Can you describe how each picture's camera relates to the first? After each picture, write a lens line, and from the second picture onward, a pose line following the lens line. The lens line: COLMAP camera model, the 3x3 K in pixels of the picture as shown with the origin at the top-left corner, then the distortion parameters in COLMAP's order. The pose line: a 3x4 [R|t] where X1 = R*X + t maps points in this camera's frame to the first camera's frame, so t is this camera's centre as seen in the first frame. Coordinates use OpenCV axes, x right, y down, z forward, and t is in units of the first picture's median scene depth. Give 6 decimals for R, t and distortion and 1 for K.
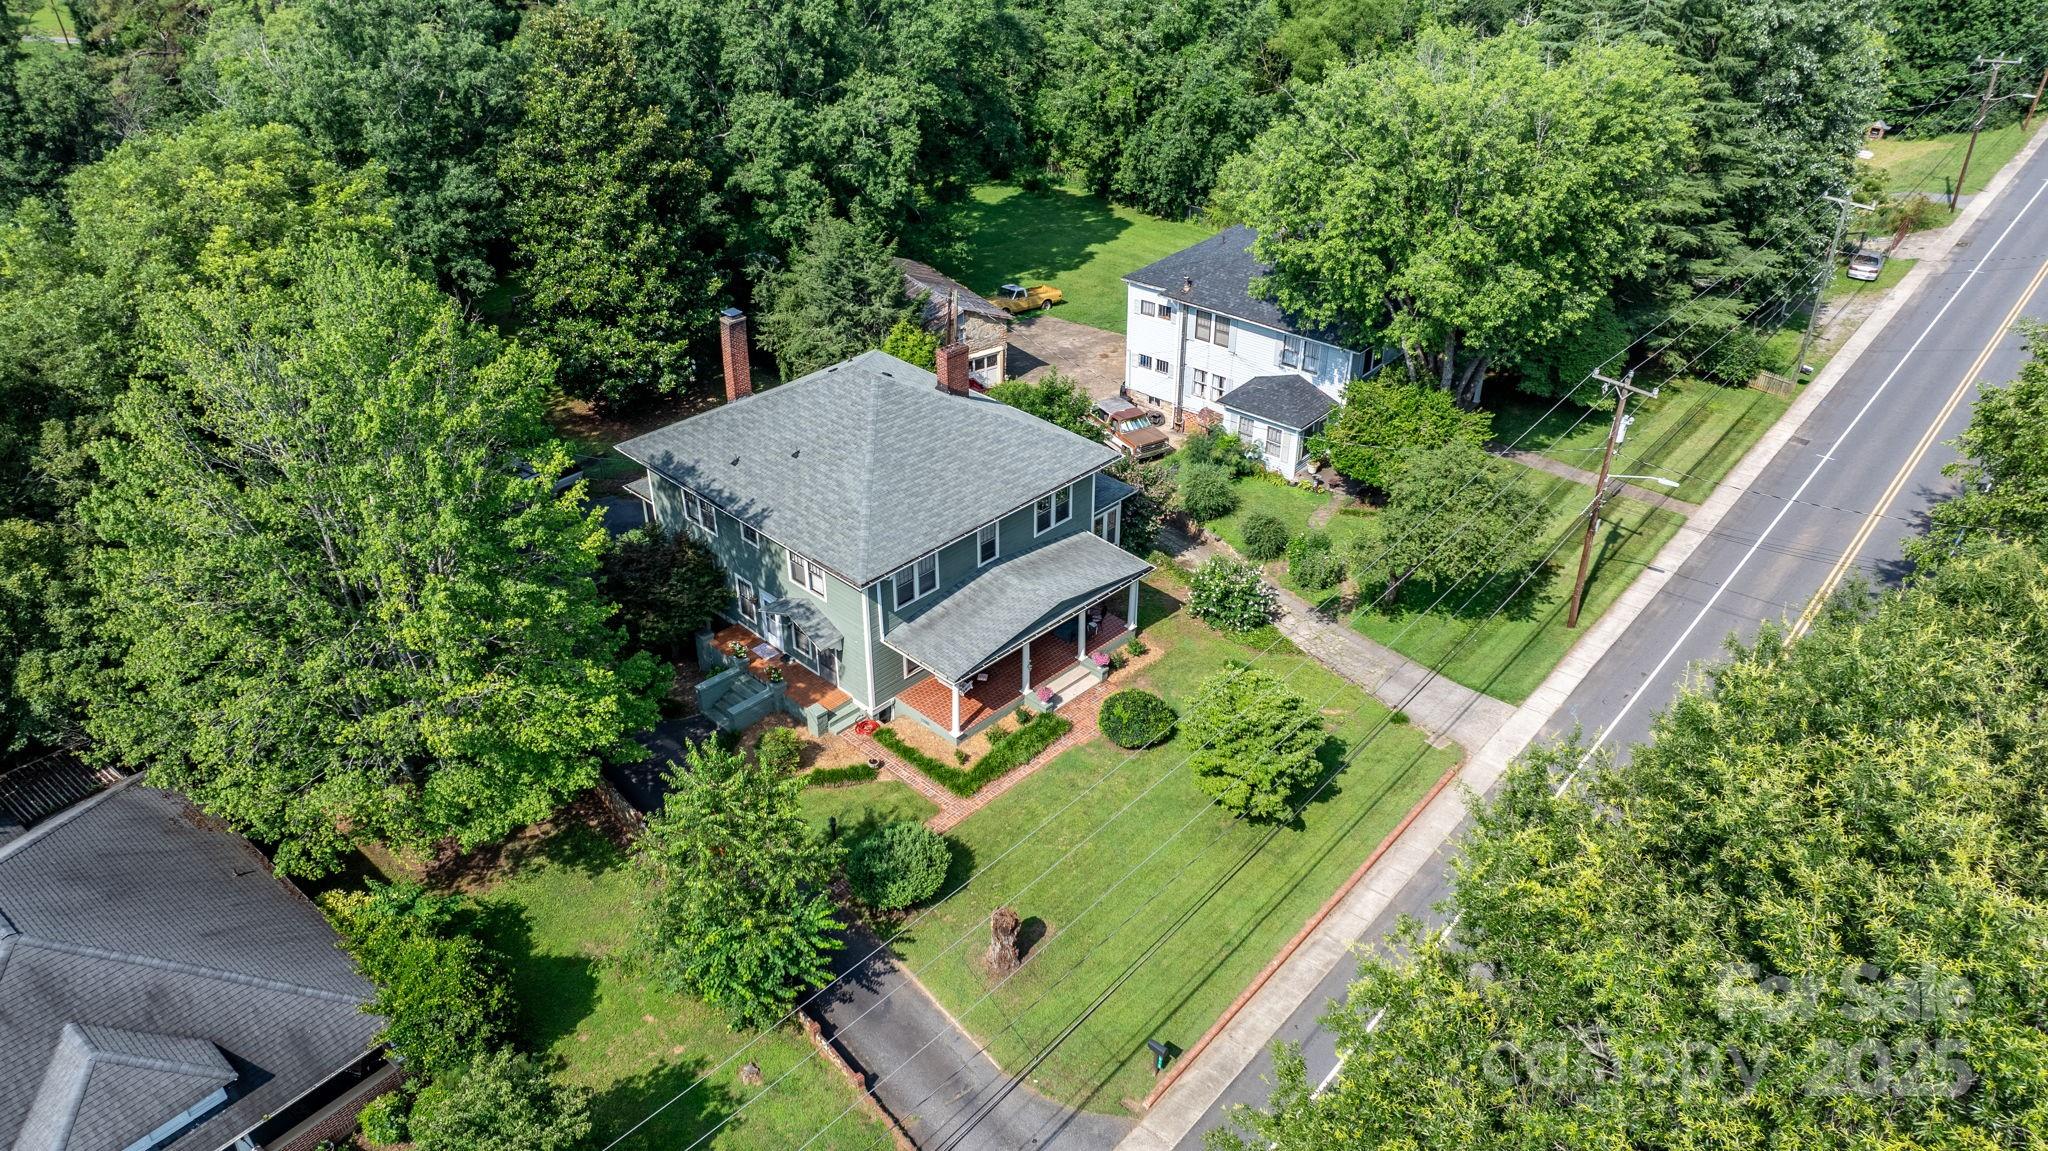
lens RADIAL K [[1419.1, 0, 1028.9], [0, 1419.1, 567.1], [0, 0, 1]] dist [-0.006331, -0.003252]
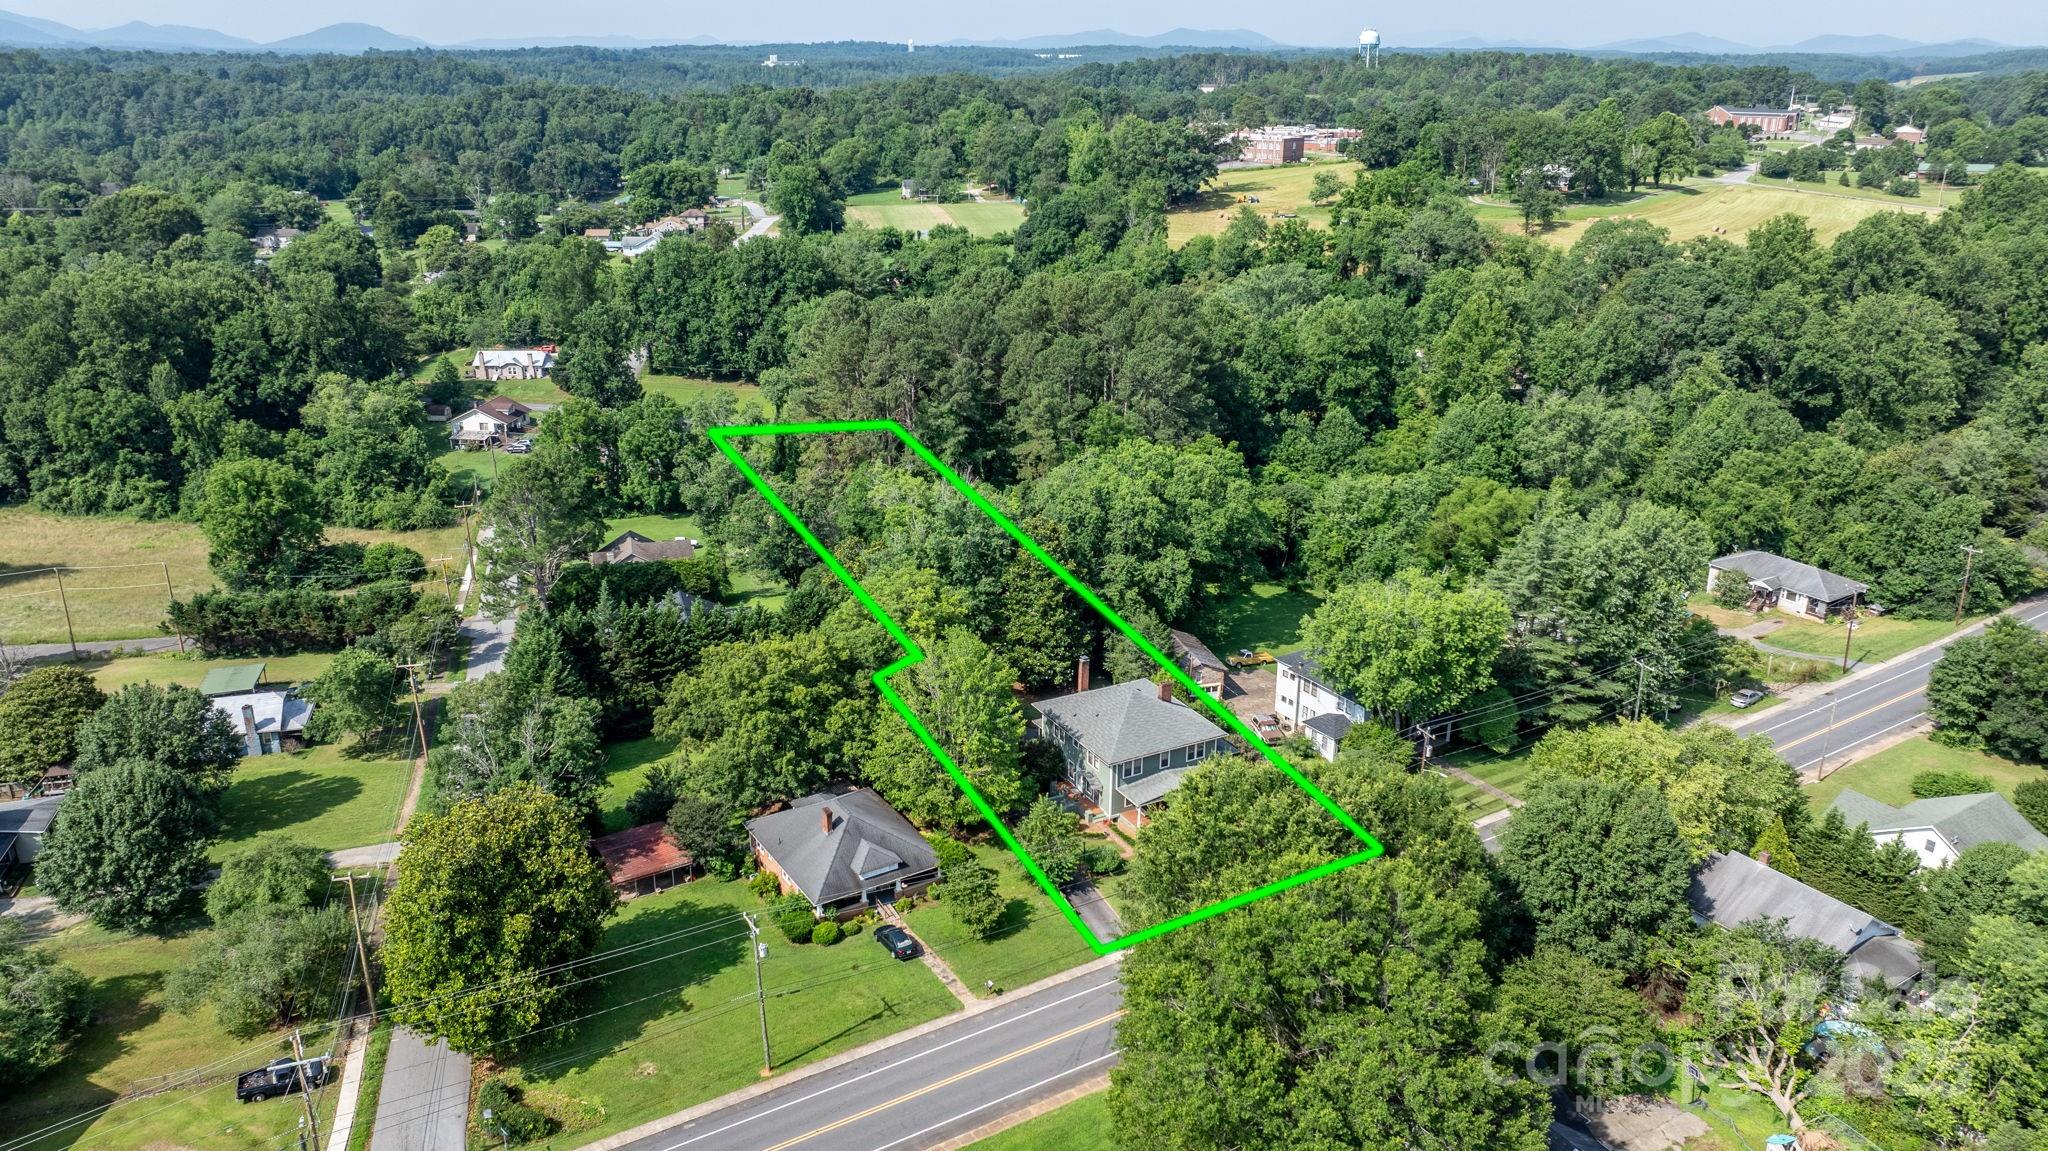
lens RADIAL K [[1419.1, 0, 1023.1], [0, 1419.1, 573.0], [0, 0, 1]] dist [-0.006331, -0.003252]
pose [[0.950621, 0.104692, -0.292164, 0.331683], [-0.162814, 0.969672, -0.182286, 0.123746], [0.264219, 0.220853, 0.938835, -1.161717]]
